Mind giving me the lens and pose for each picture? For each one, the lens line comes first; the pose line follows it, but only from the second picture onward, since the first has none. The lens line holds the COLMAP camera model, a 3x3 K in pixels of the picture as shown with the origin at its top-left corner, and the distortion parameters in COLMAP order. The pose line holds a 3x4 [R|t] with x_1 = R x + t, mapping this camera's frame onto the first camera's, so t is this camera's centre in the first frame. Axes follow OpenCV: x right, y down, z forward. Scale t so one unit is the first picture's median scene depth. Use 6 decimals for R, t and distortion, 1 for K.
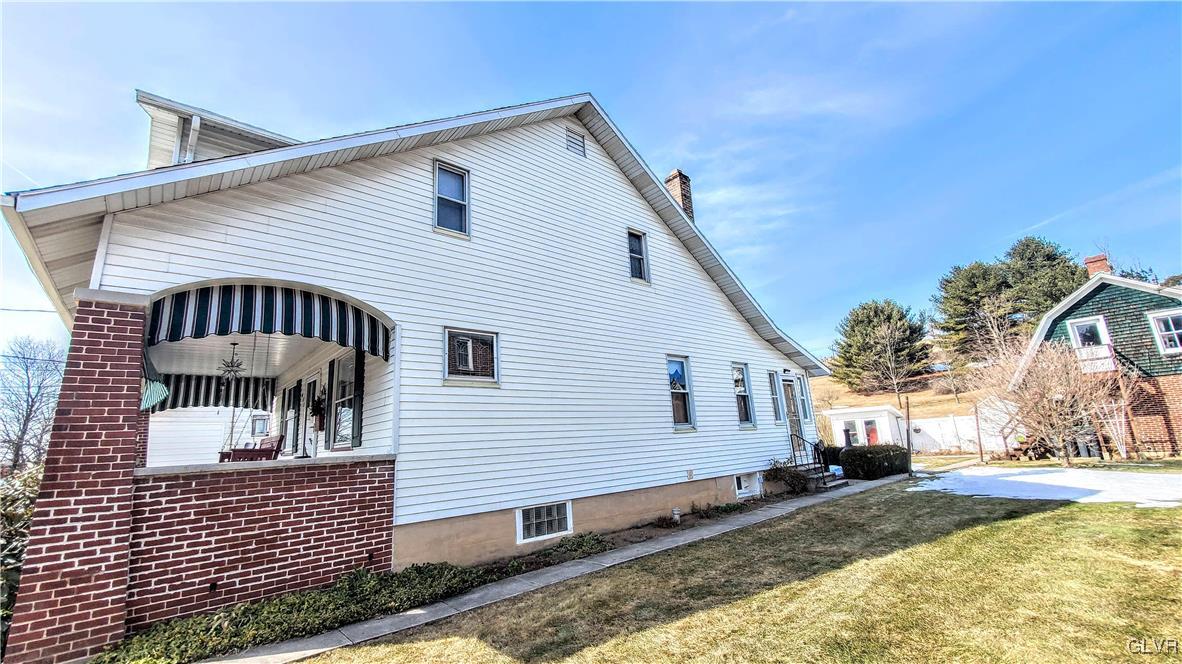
lens RADIAL K [[477.9, 0, 587.4], [0, 477.9, 328.0], [0, 0, 1]] dist [-0.003512, -0.000436]
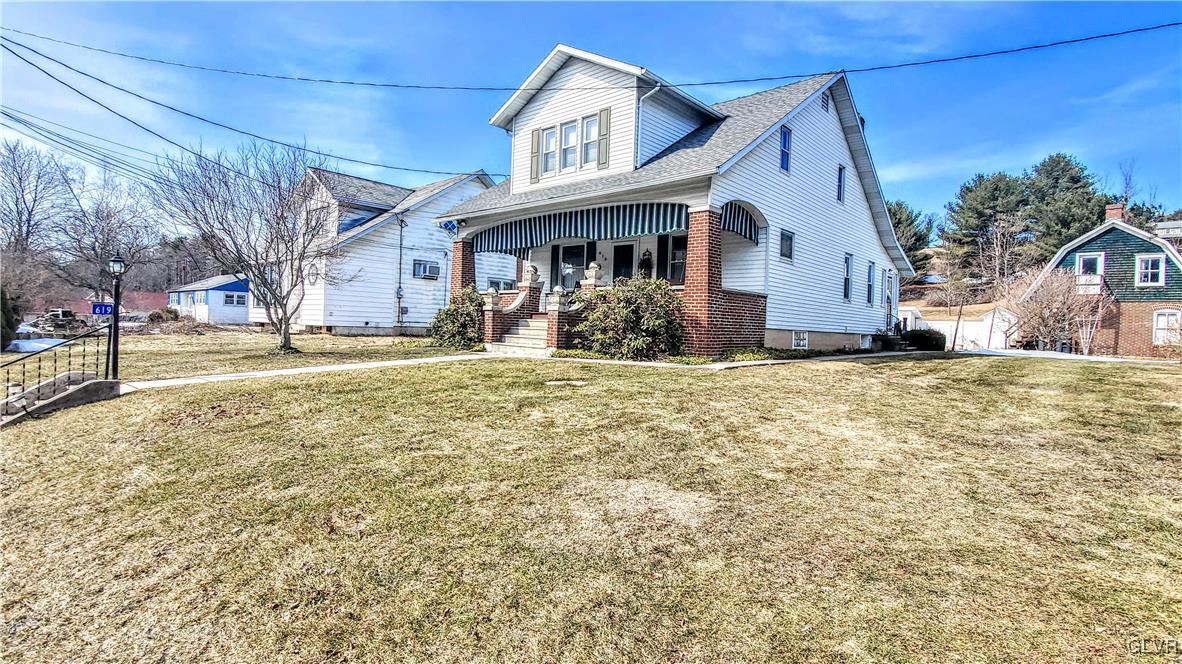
lens RADIAL K [[581.9, 0, 582.2], [0, 581.9, 329.3], [0, 0, 1]] dist [-0.004538, 0.006796]
pose [[0.988355, 0.090249, 0.122510, -0.445799], [-0.116408, 0.966960, 0.226800, -0.015907], [-0.097994, -0.238421, 0.966205, -0.397413]]
